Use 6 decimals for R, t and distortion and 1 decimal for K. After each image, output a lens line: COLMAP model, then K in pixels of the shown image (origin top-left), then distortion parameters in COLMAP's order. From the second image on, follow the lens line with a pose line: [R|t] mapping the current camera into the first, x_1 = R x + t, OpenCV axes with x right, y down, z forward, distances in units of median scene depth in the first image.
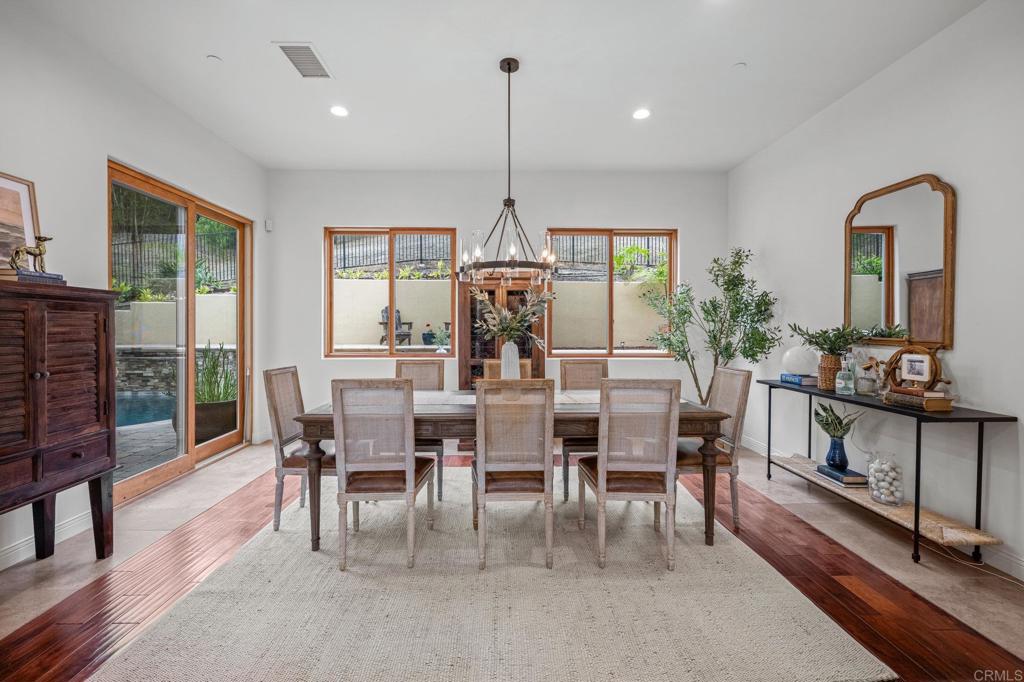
lens RADIAL K [[432.0, 0, 512.3], [0, 432.0, 332.3], [0, 0, 1]] dist [0.003491, -0.000403]
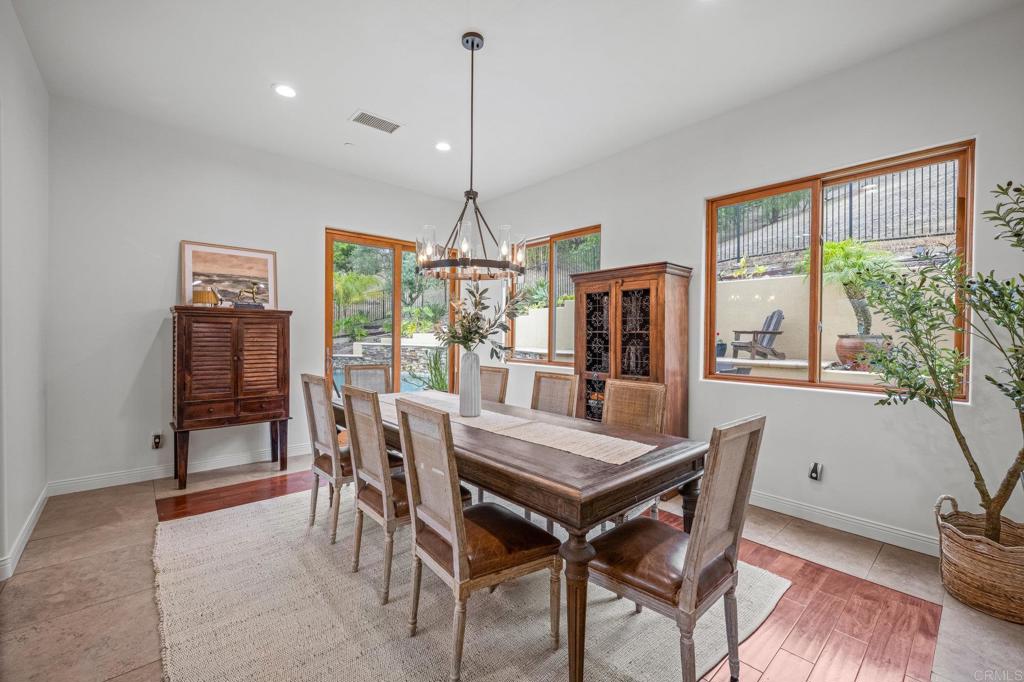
lens RADIAL K [[432.0, 0, 510.4], [0, 432.0, 338.5], [0, 0, 1]] dist [0.003491, -0.000403]
pose [[0.641217, 0.011078, -0.767280, 0.733660], [-0.019825, 0.999801, -0.002133, -0.001616], [0.767104, 0.016579, 0.641309, 0.491405]]
